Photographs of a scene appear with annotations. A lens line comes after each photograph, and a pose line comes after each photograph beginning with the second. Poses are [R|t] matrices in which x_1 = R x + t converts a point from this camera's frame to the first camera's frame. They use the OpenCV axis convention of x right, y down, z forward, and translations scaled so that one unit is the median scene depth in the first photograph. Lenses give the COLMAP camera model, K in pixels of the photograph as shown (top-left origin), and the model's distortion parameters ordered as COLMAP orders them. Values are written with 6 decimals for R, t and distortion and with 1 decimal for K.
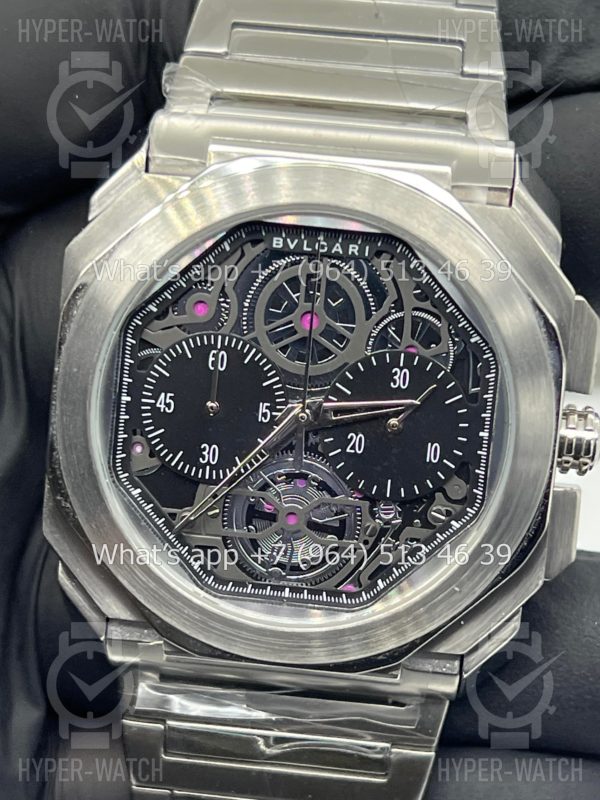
lens RADIAL K [[1975.3, 0, 311.3], [0, 1975.3, 445.0], [0, 0, 1]] dist [0.256877, 0.000000]
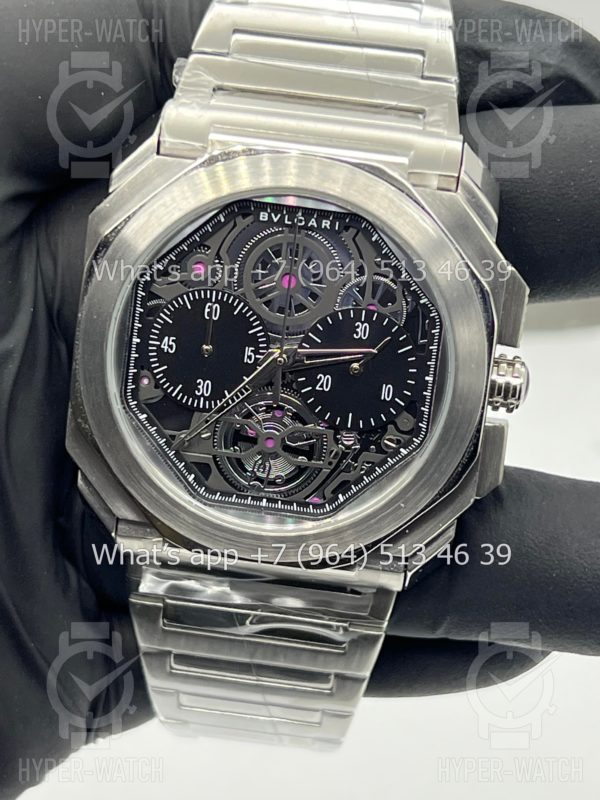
lens RADIAL K [[1975.3, 0, 306.9], [0, 1975.3, 385.3], [0, 0, 1]] dist [0.256877, 0.000000]
pose [[0.999509, 0.027867, -0.014314, 0.029460], [-0.027030, 0.998082, 0.055702, -0.066545], [0.015839, -0.055287, 0.998345, -0.214758]]
